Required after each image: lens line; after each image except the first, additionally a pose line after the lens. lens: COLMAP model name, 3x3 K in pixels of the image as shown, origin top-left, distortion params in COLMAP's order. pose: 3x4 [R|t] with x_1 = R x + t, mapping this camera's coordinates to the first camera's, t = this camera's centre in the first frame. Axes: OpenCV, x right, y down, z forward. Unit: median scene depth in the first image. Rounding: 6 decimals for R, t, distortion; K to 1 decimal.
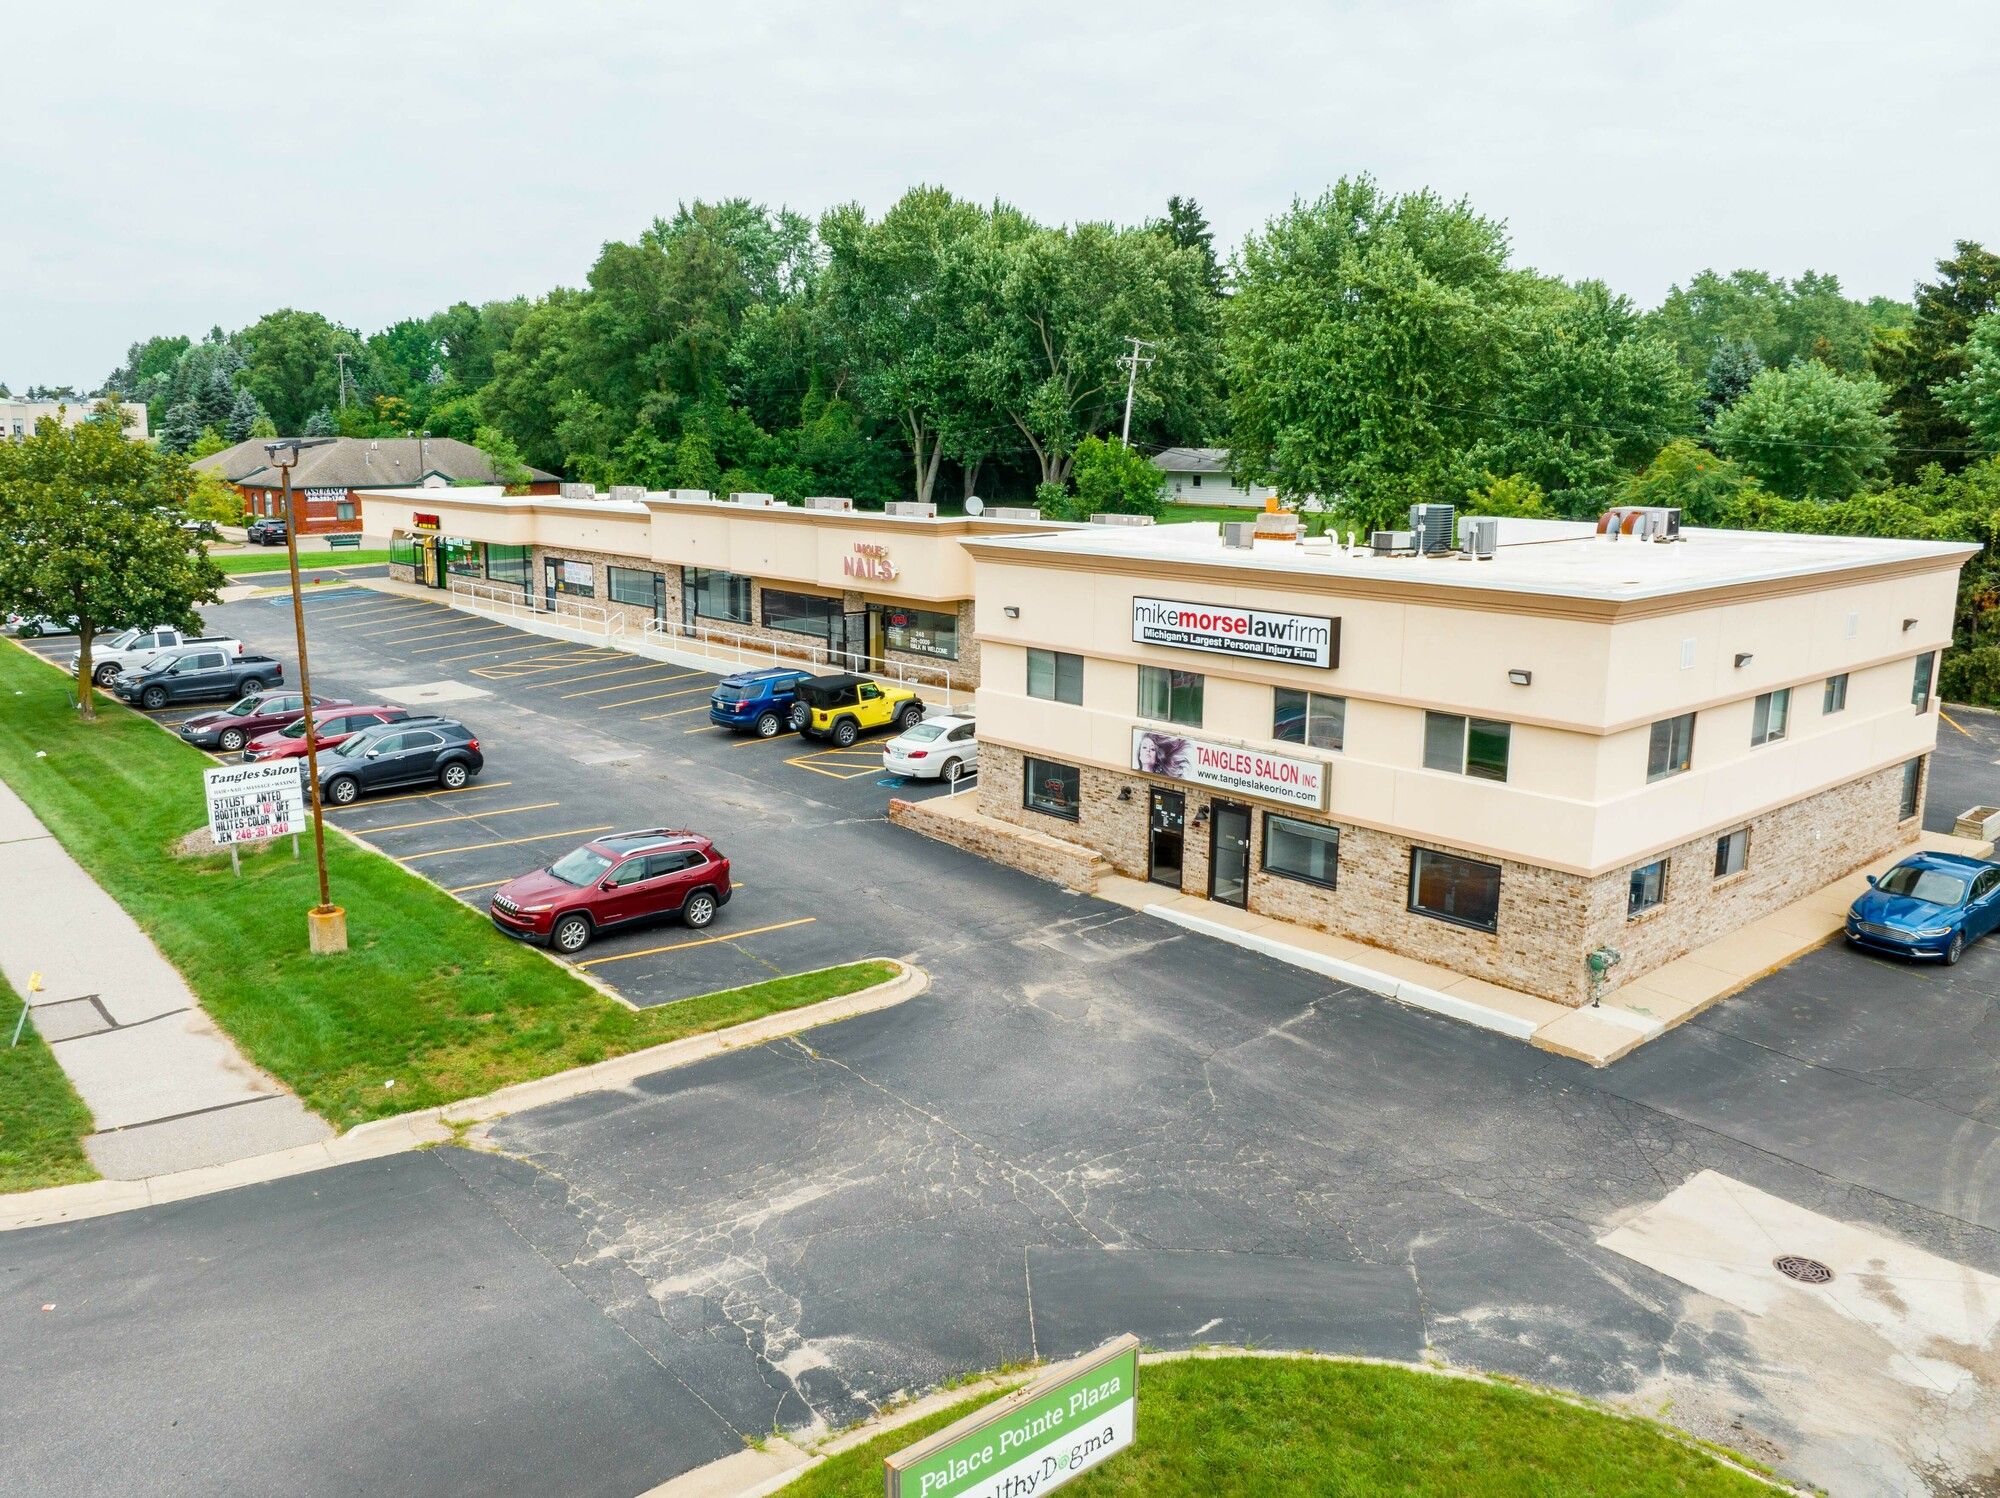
lens RADIAL K [[1395.9, 0, 1002.4], [0, 1395.9, 741.7], [0, 0, 1]] dist [-0.030502, -0.005758]
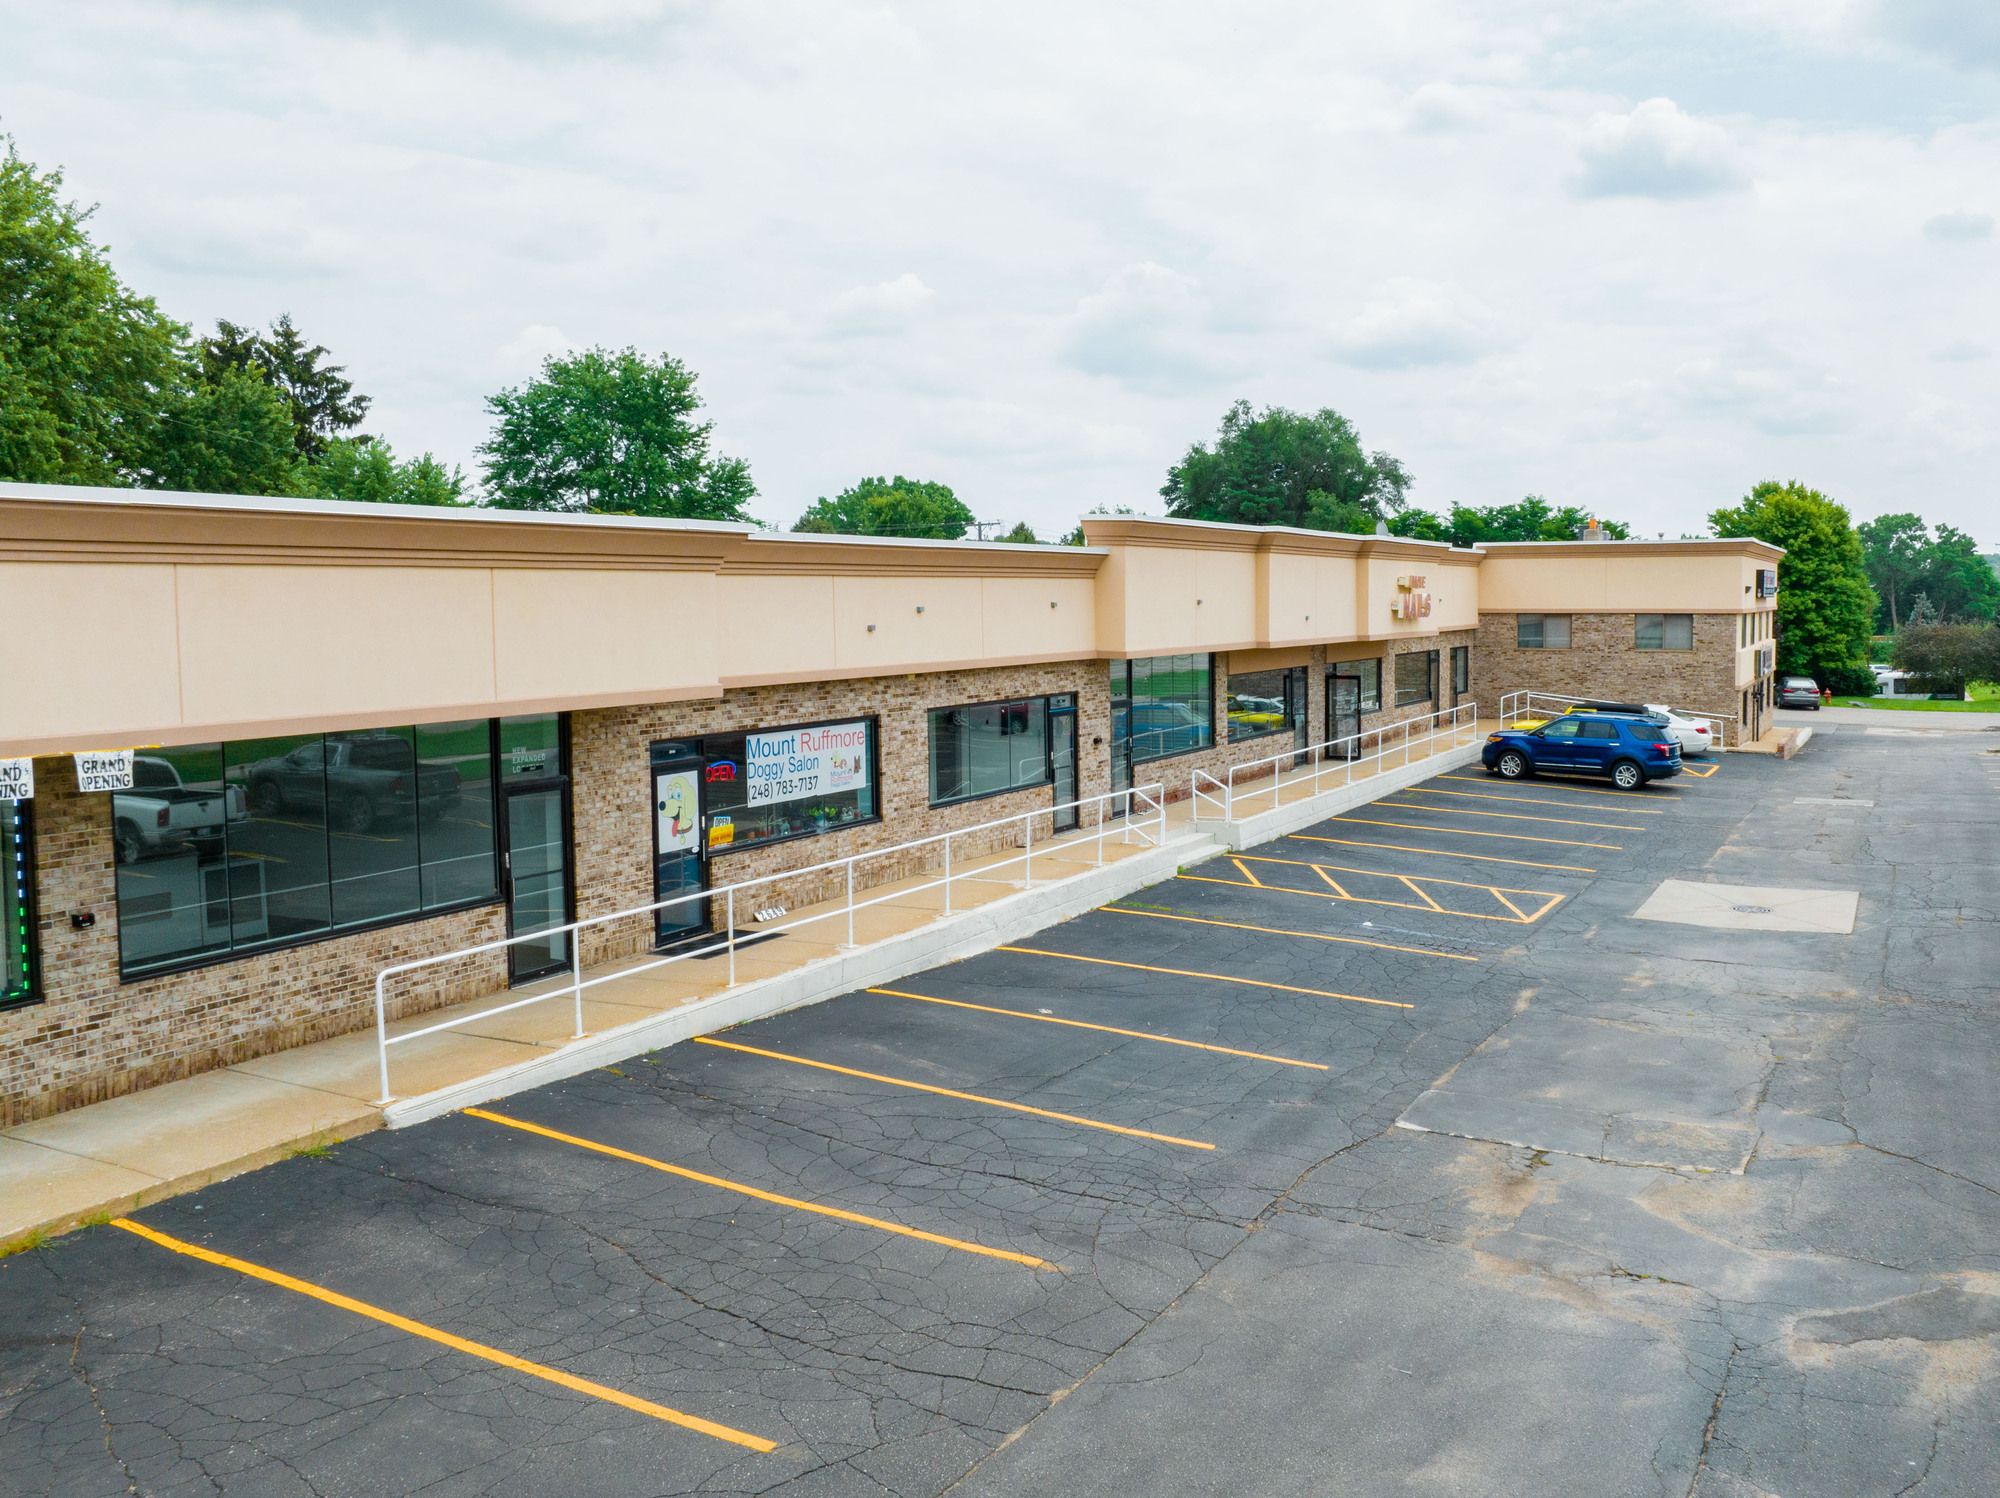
lens RADIAL K [[1628.8, 0, 1002.4], [0, 1628.8, 680.8], [0, 0, 1]] dist [-0.007624, -0.010984]
pose [[-0.298426, -0.048247, 0.953212, -0.629405], [0.213108, 0.970139, 0.115822, -0.164967], [-0.930337, 0.237702, -0.279233, 1.031439]]
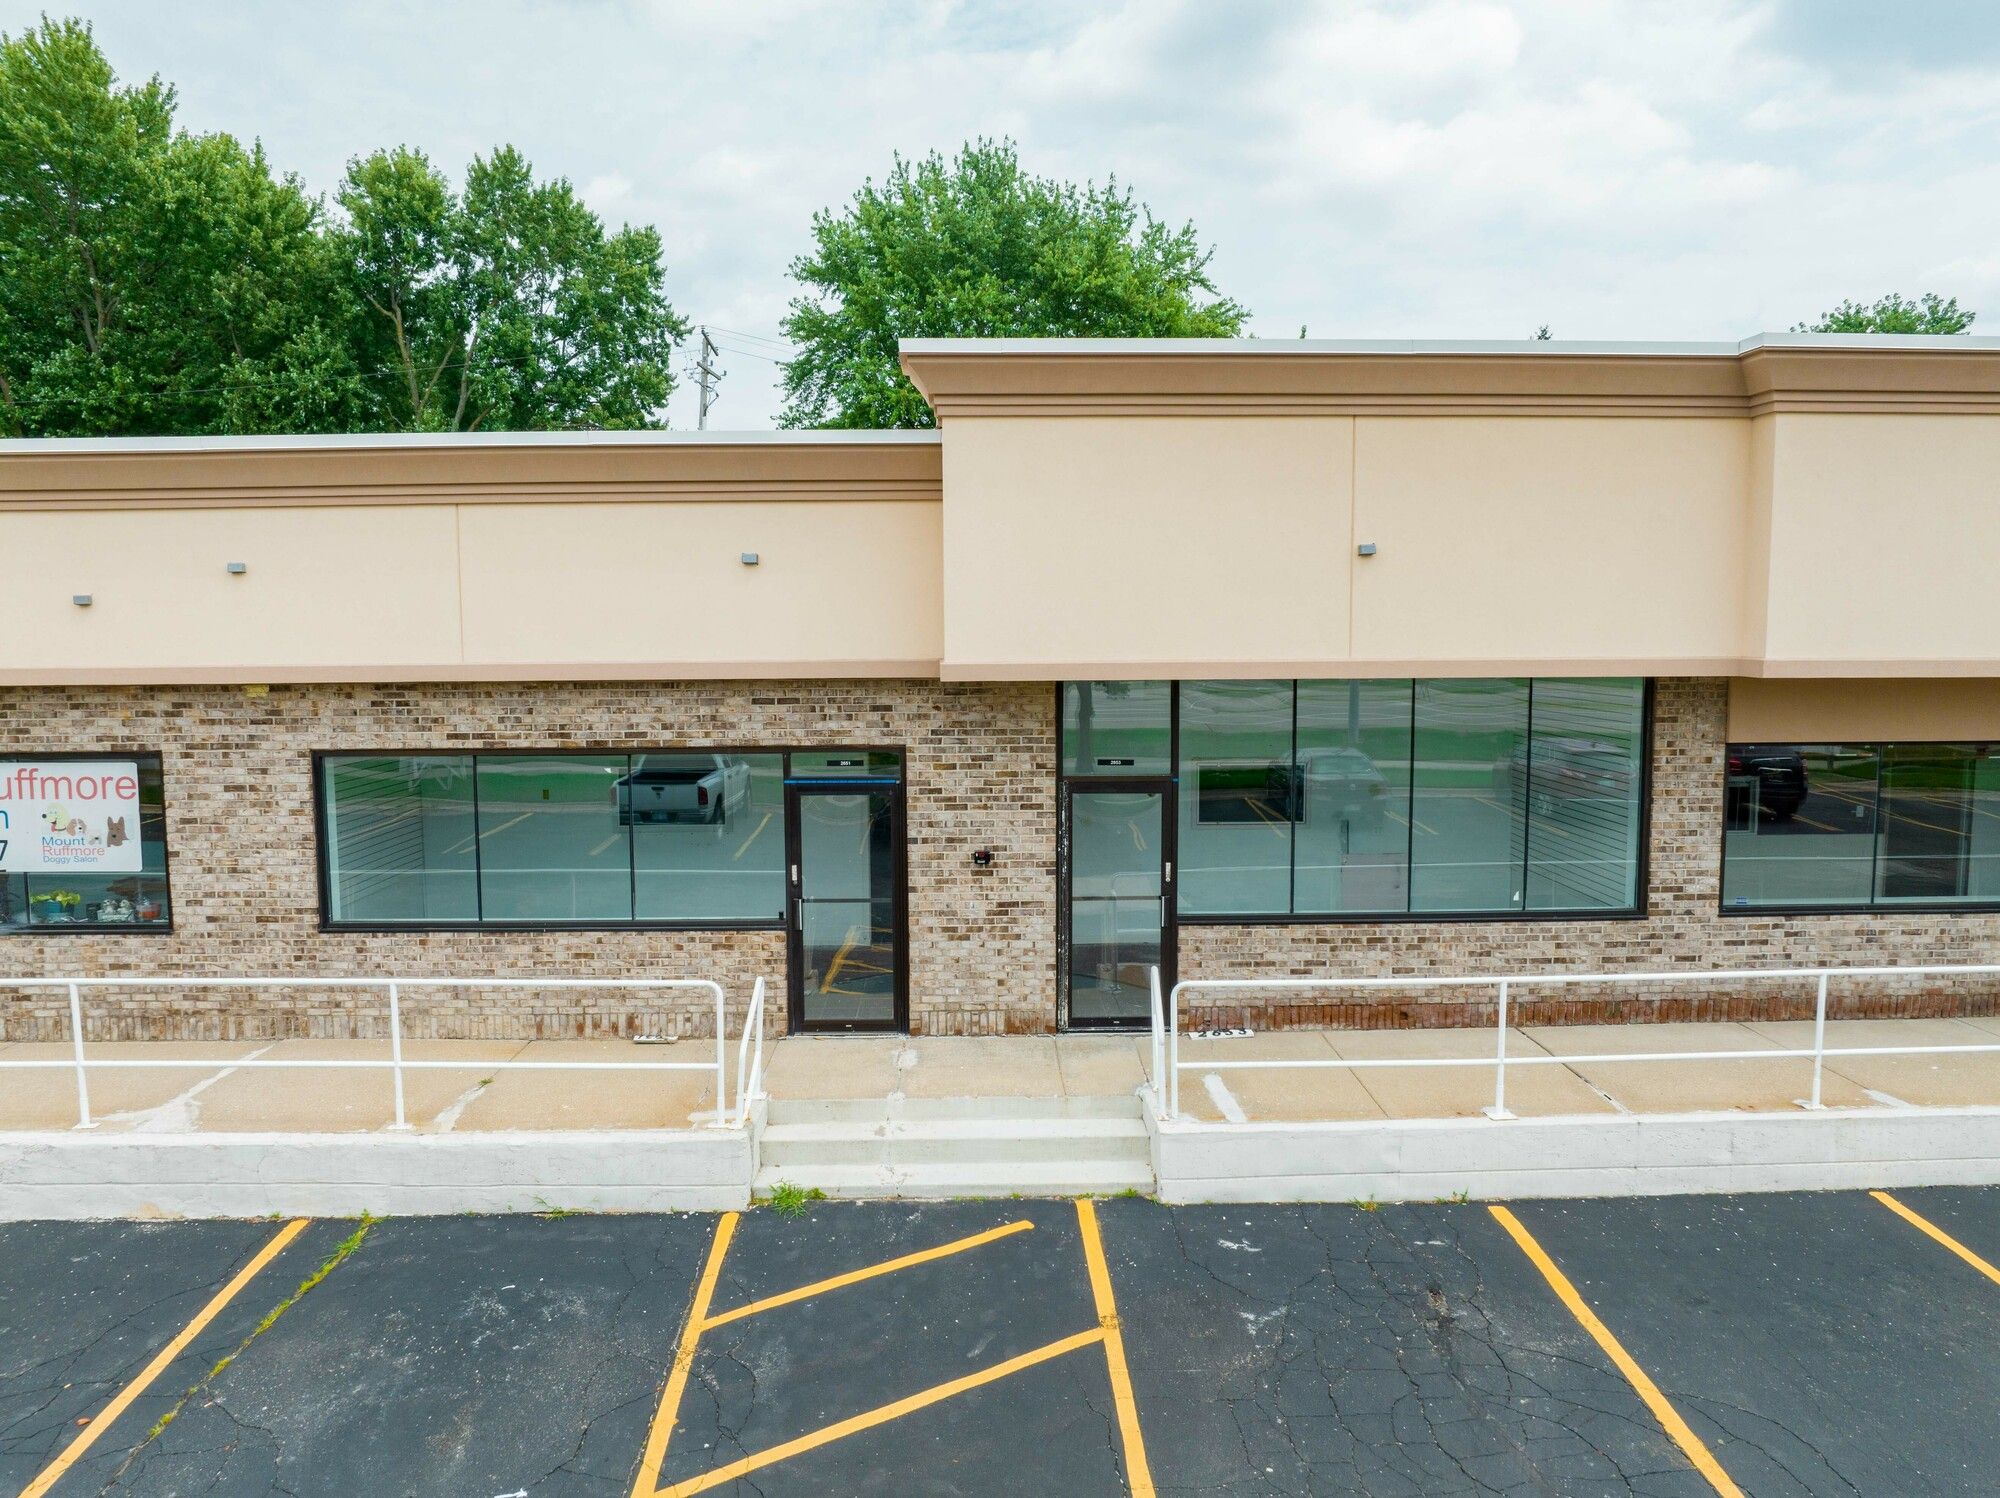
lens RADIAL K [[1325.2, 0, 993.1], [0, 1325.2, 759.0], [0, 0, 1]] dist [-0.008956, -0.002850]
pose [[0.676276, -0.083531, 0.731897, -0.335898], [0.168363, 0.984779, -0.043175, -0.097017], [-0.717150, 0.152423, 0.680046, 0.771988]]
